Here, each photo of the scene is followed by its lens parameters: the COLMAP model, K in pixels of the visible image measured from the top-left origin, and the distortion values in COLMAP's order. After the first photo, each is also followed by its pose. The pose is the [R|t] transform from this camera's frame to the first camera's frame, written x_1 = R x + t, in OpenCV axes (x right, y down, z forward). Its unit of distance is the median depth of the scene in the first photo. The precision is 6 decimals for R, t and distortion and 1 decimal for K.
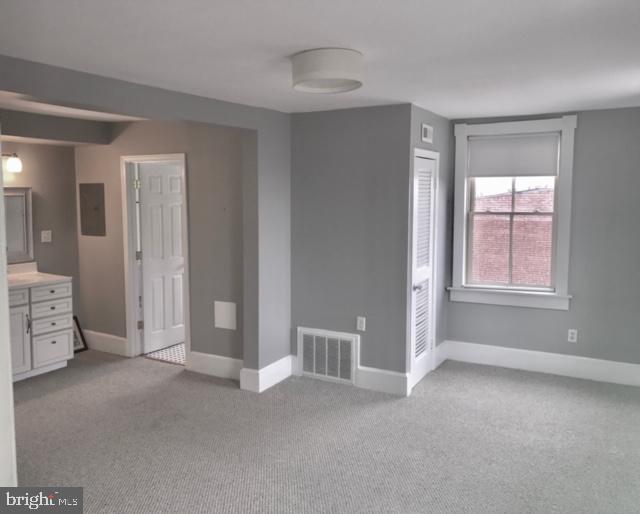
lens RADIAL K [[566.4, 0, 319.2], [0, 566.4, 255.2], [0, 0, 1]] dist [-0.007400, -0.006590]
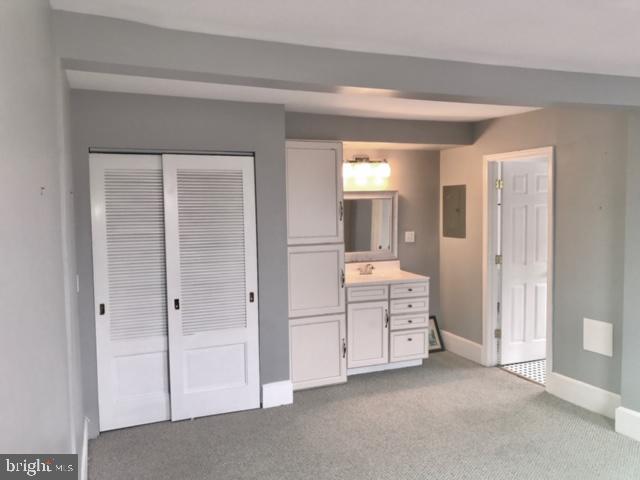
lens RADIAL K [[531.1, 0, 316.5], [0, 531.1, 240.0], [0, 0, 1]] dist [0.033590, -0.028020]
pose [[0.785993, 0.024044, -0.617767, -0.008804], [-0.049367, 0.998494, -0.023949, 0.004755], [0.616261, 0.049321, 0.785996, 0.118571]]
